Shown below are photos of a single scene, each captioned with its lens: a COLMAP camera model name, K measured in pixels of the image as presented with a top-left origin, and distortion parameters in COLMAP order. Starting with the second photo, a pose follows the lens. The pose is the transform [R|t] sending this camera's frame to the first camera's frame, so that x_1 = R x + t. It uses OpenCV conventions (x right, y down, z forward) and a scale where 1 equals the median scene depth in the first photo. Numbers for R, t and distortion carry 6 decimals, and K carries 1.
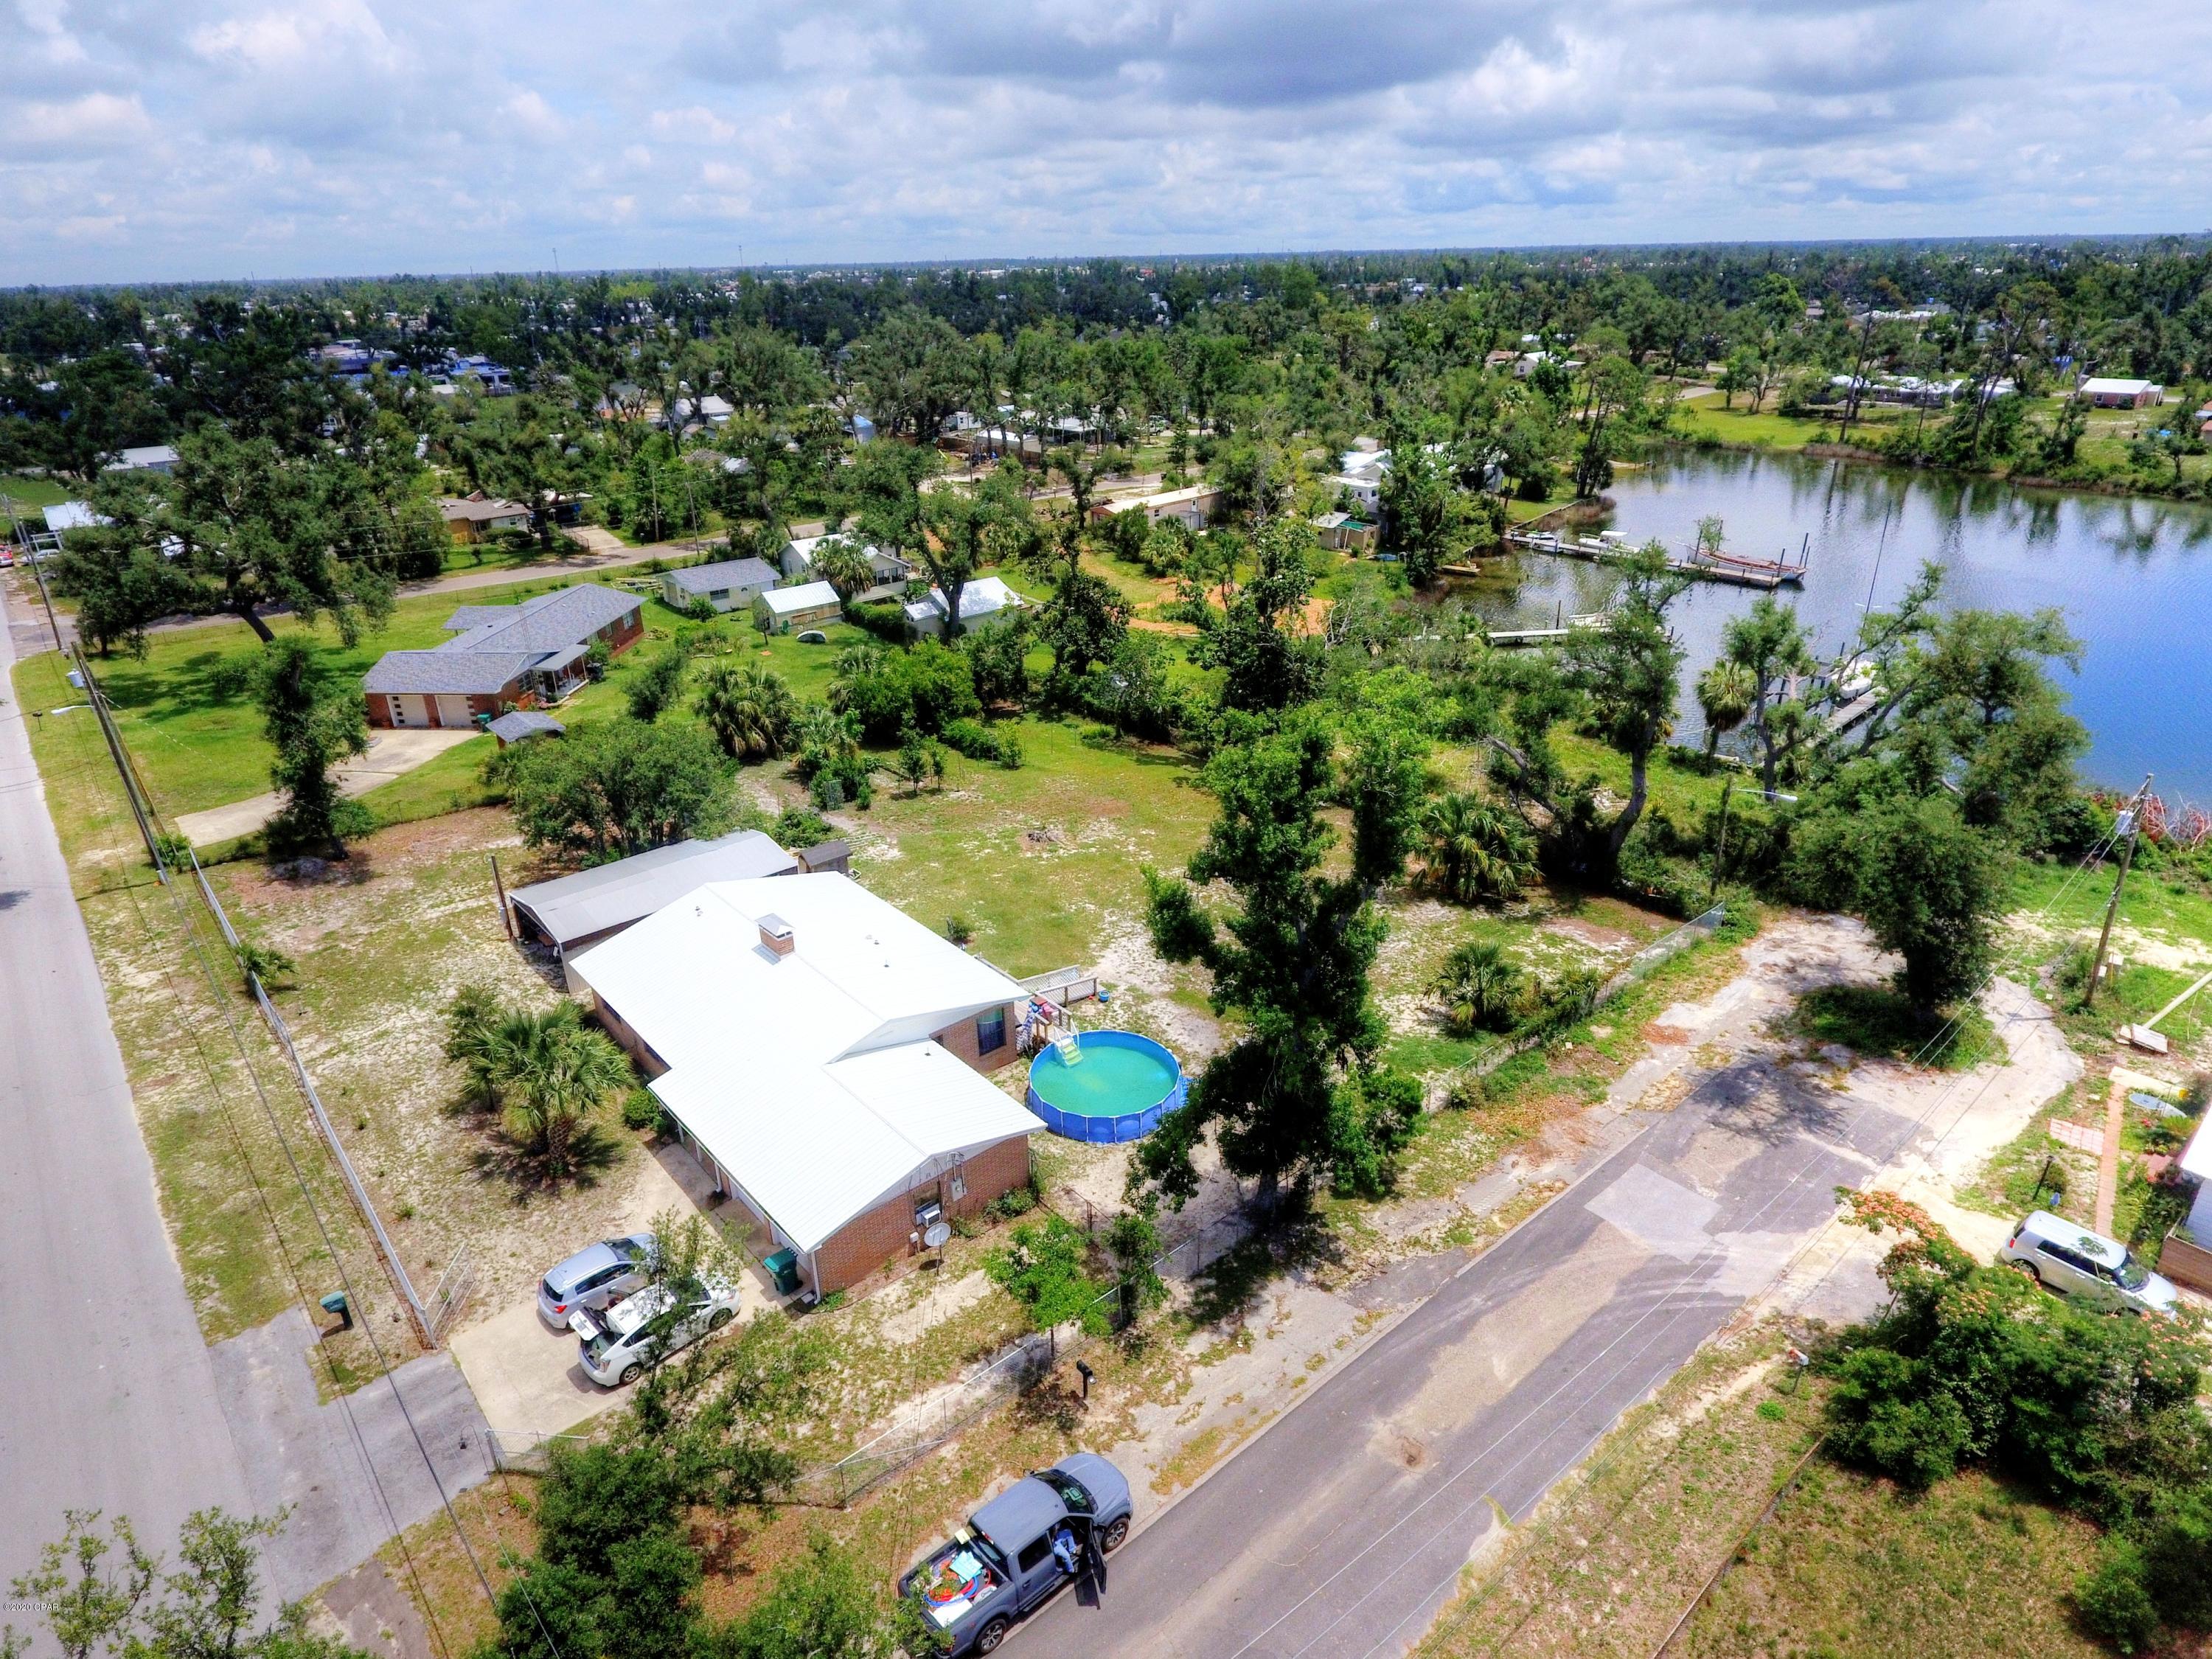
lens RADIAL K [[1293.2, 0, 1104.1], [0, 1293.2, 829.8], [0, 0, 1]] dist [-0.005642, 0.002215]
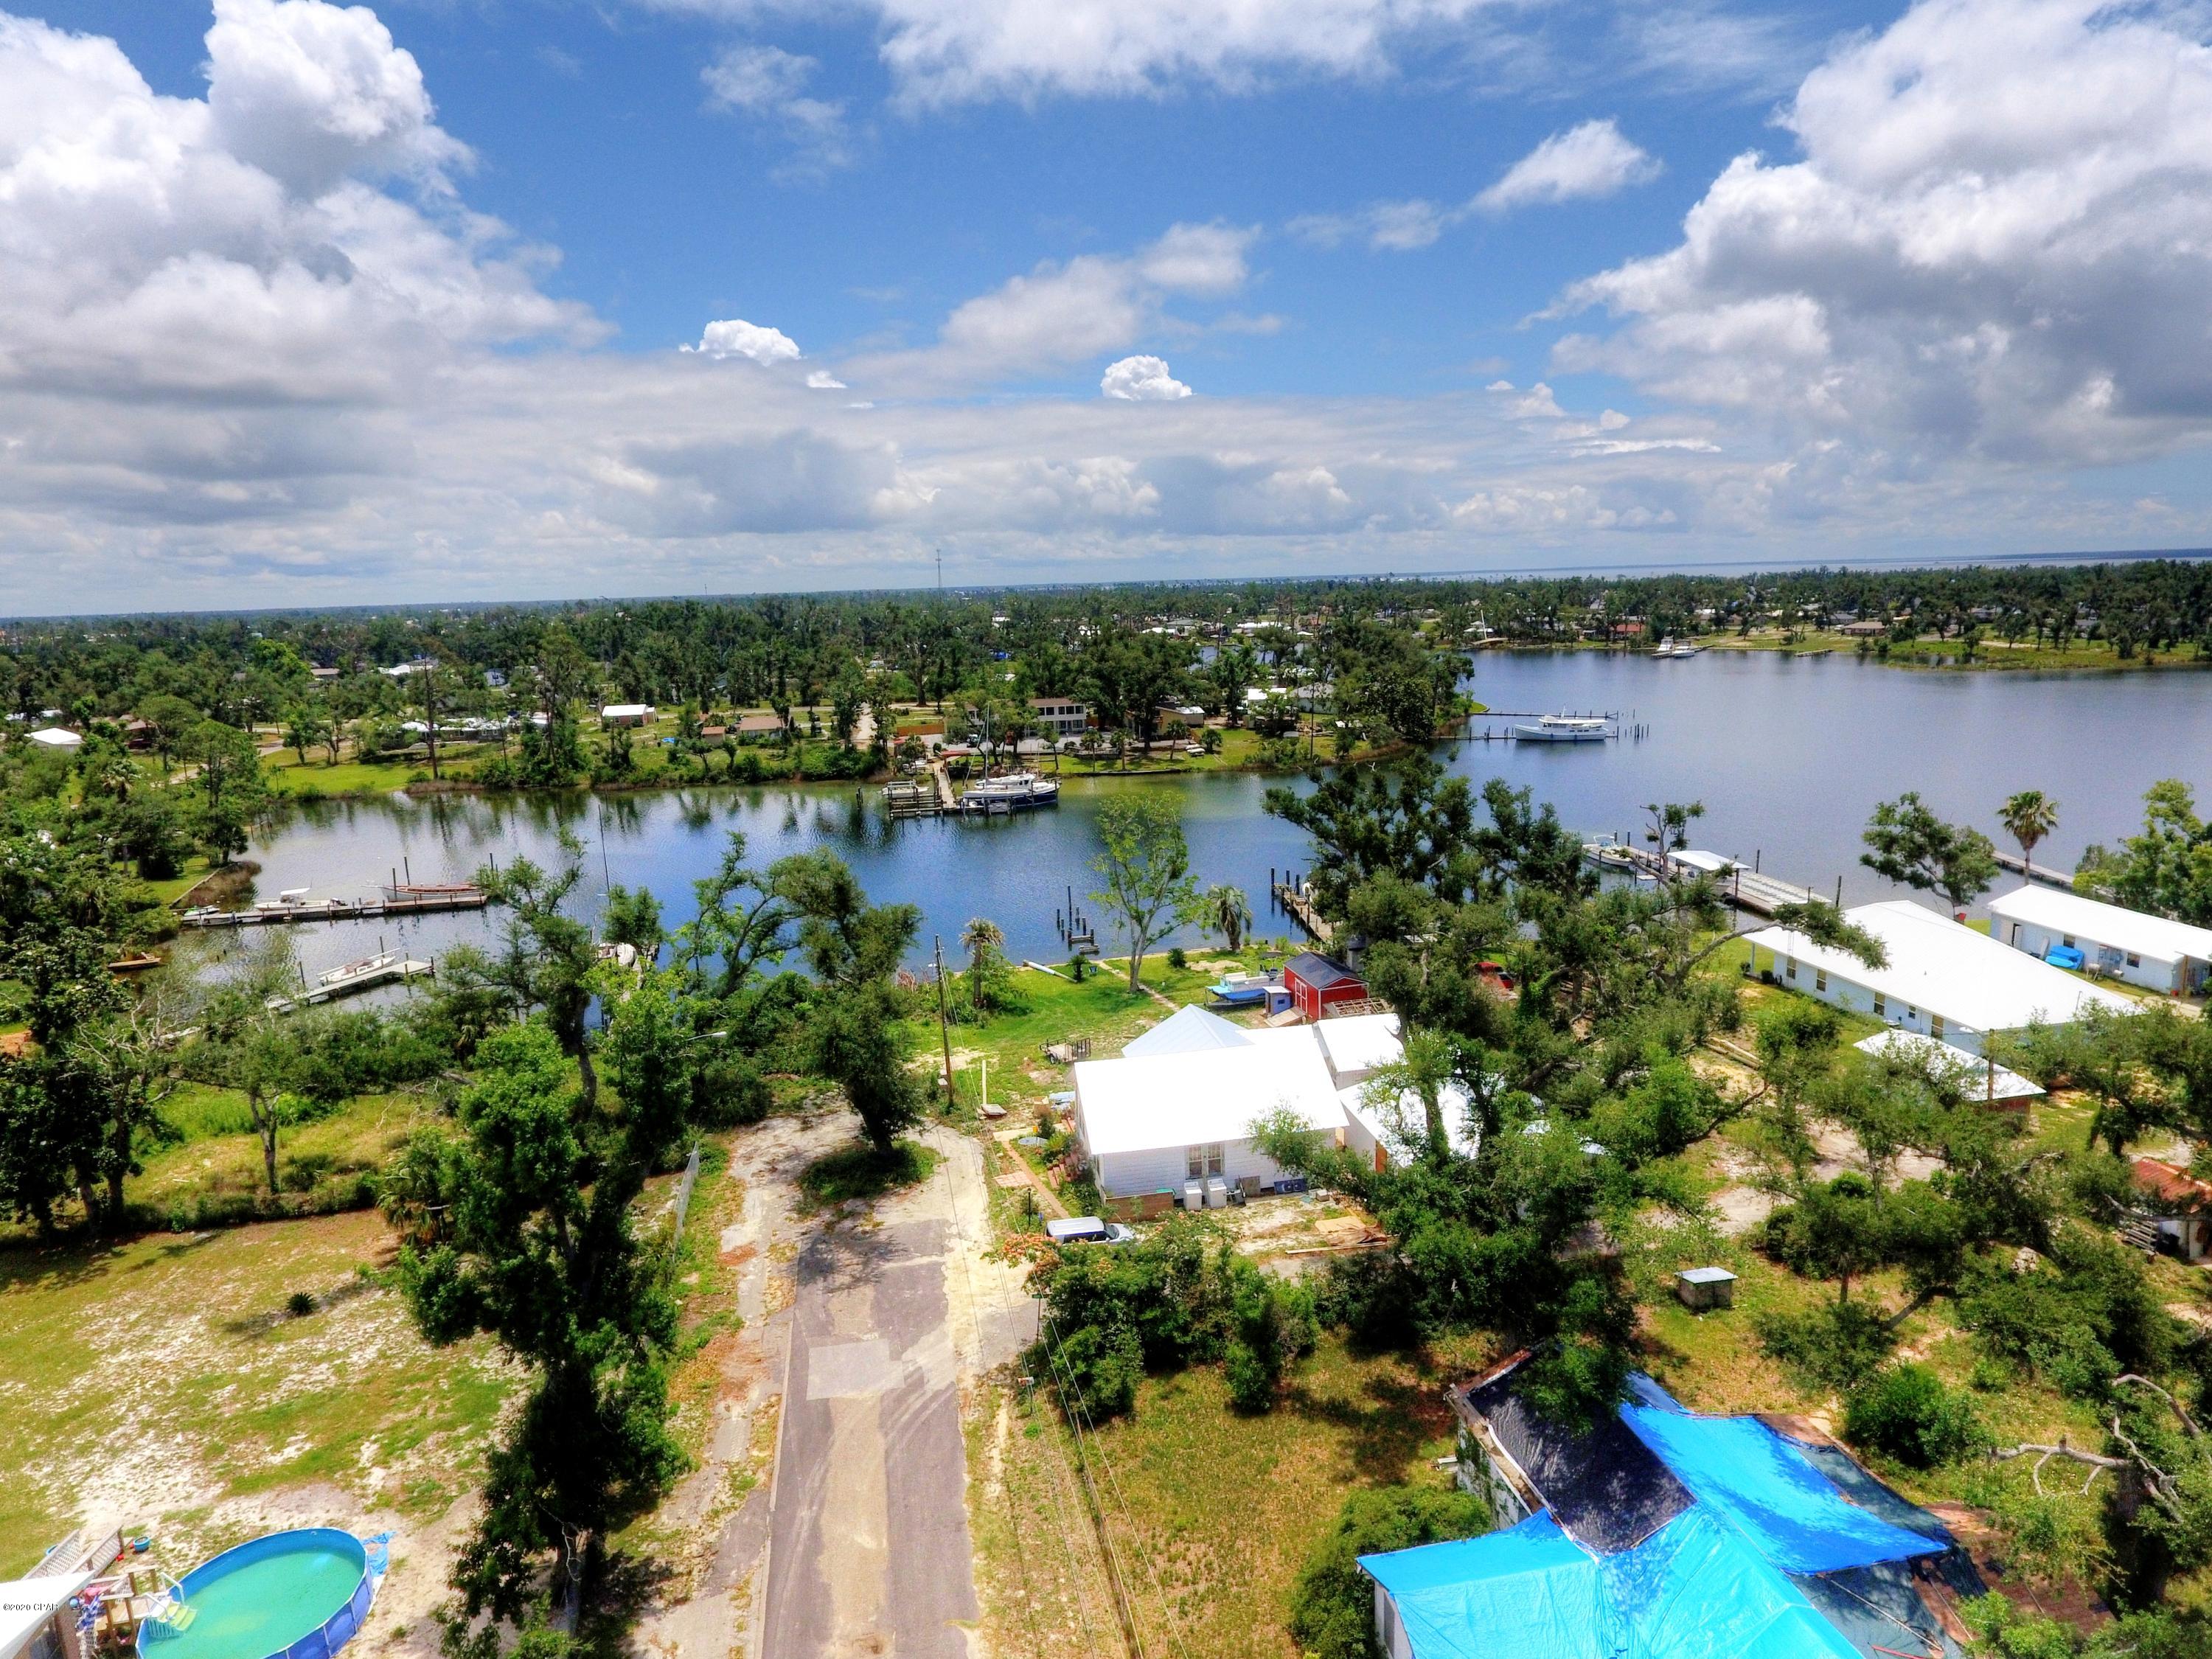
lens RADIAL K [[1293.2, 0, 1104.1], [0, 1293.2, 829.8], [0, 0, 1]] dist [-0.005642, 0.002215]
pose [[0.503658, -0.157692, 0.849389, -0.181076], [0.369719, 0.927957, -0.046953, -0.008288], [-0.780792, 0.337683, 0.525674, 0.024302]]
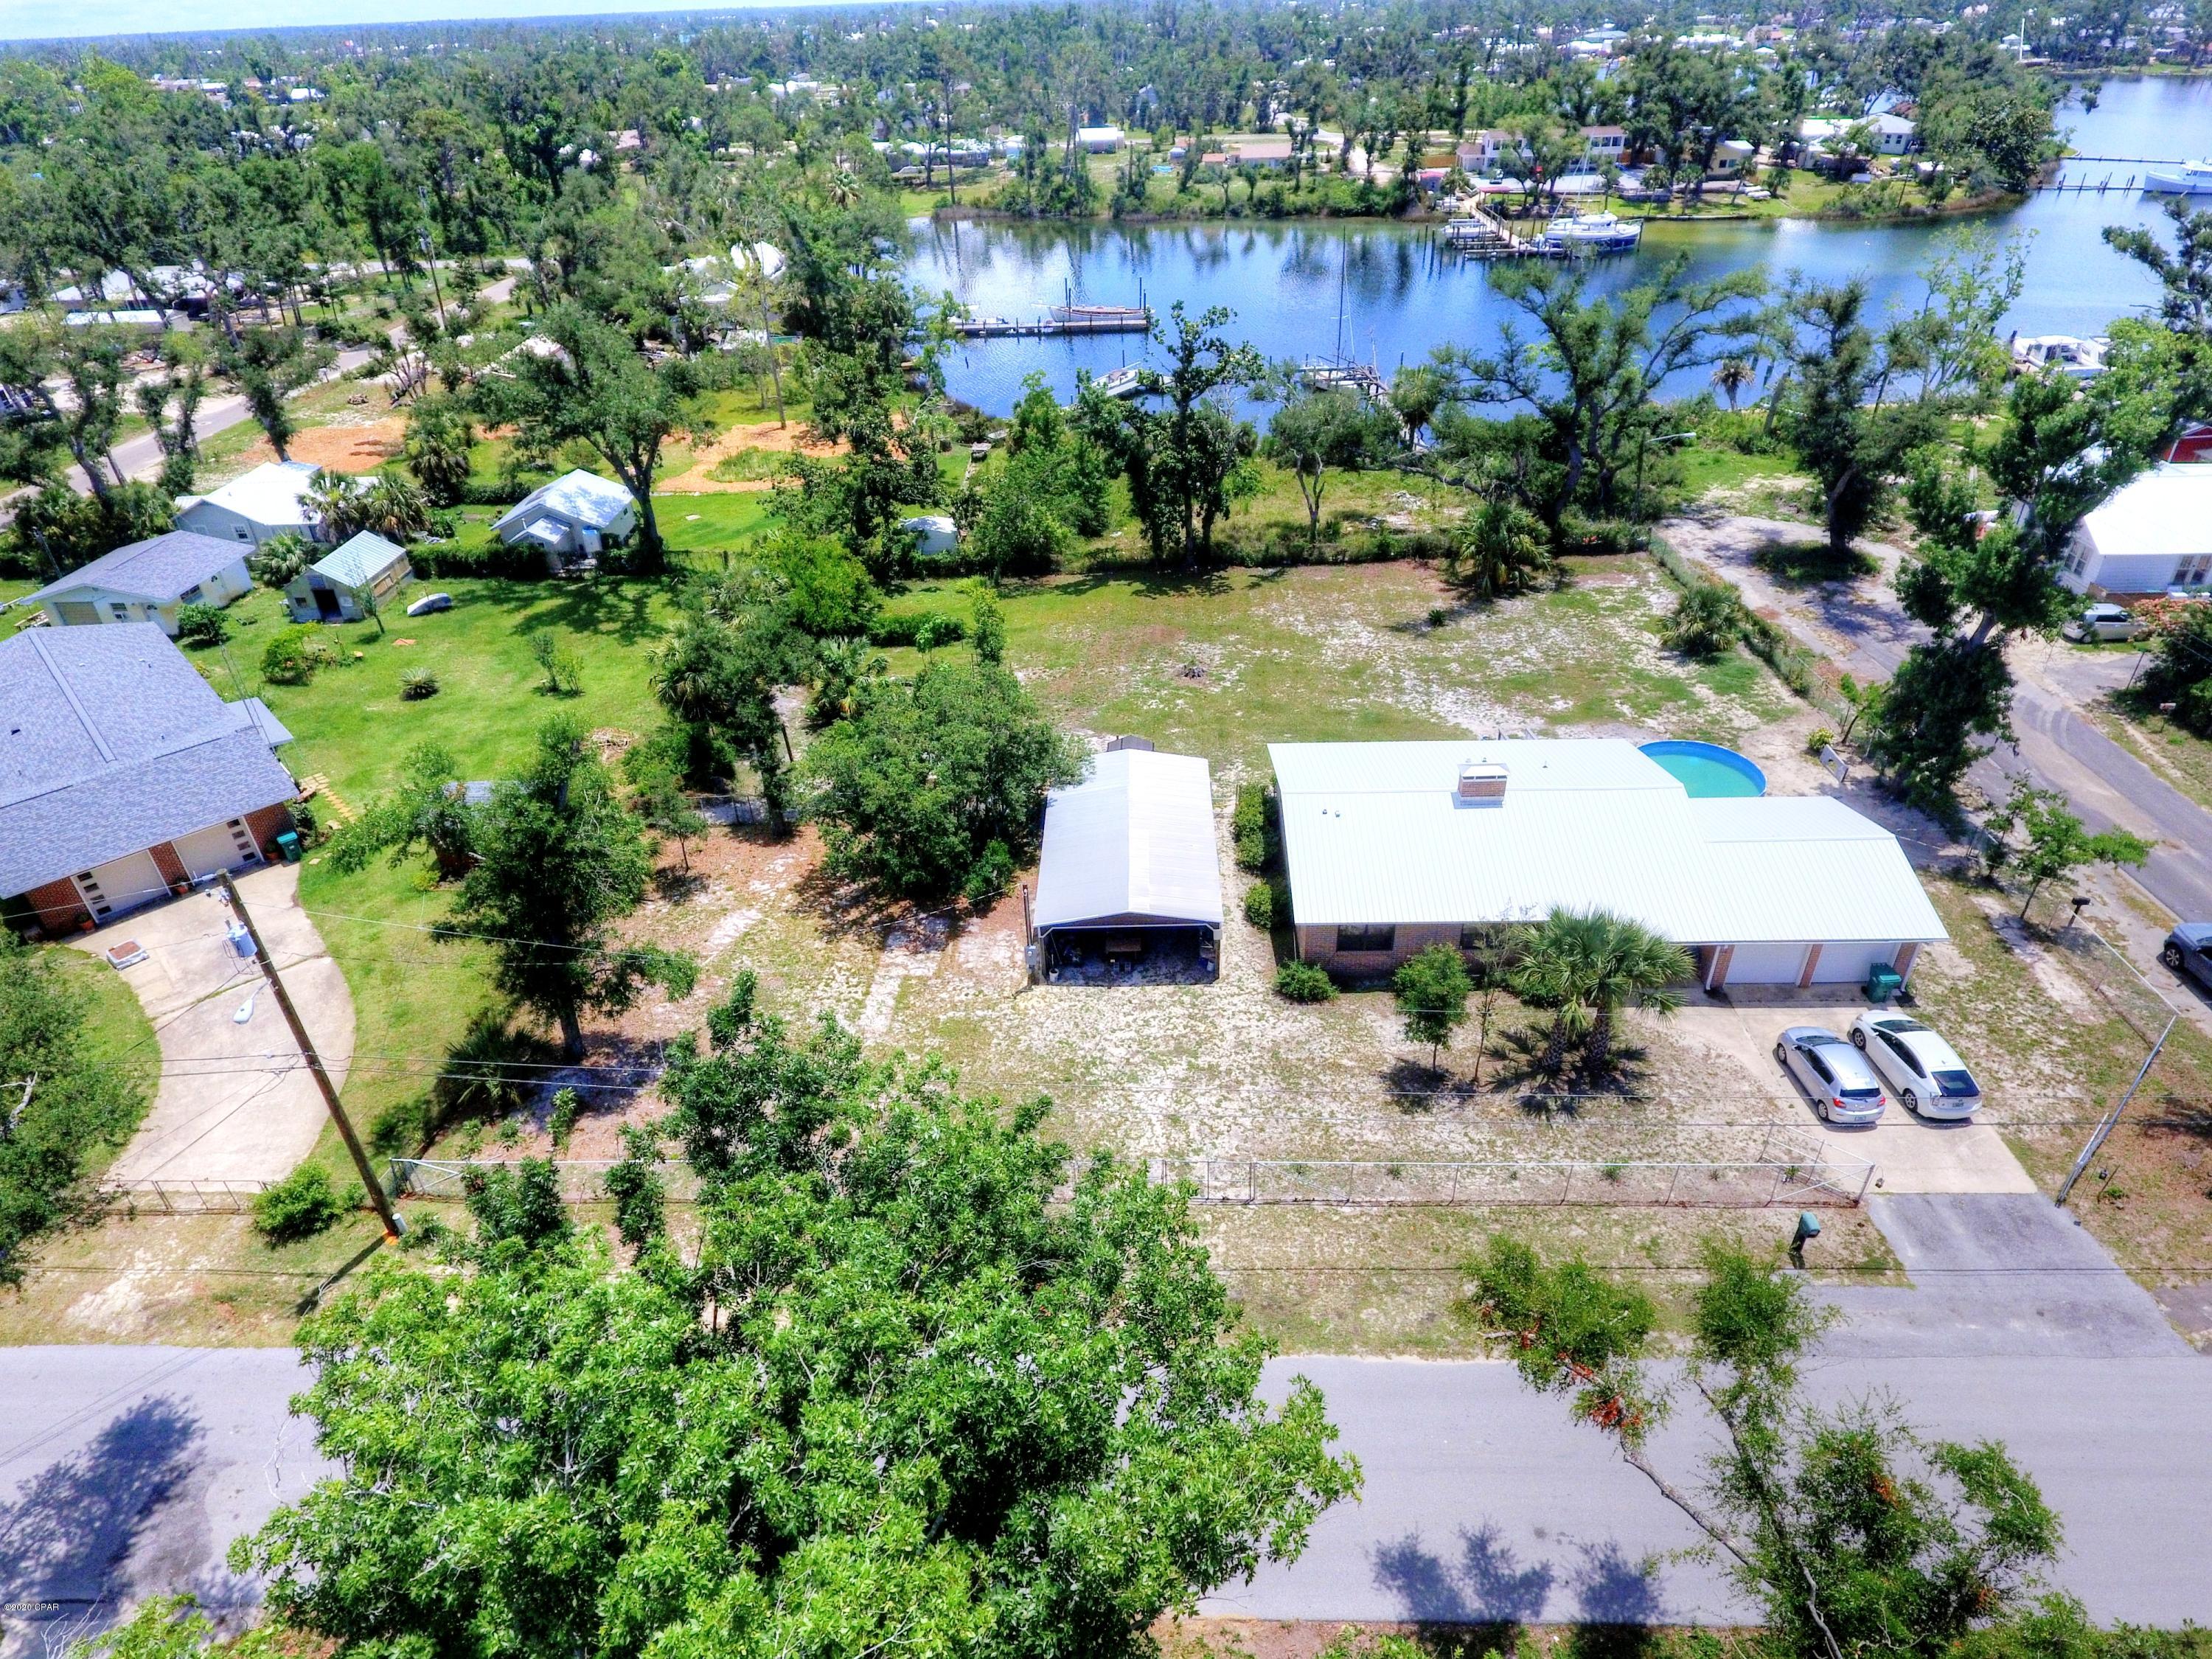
lens RADIAL K [[1293.2, 0, 1104.1], [0, 1293.2, 829.8], [0, 0, 1]] dist [-0.005642, 0.002215]
pose [[0.671721, -0.404332, 0.620731, -0.598729], [0.318289, 0.914154, 0.251027, -0.121672], [-0.668942, 0.028952, 0.742751, 0.277403]]
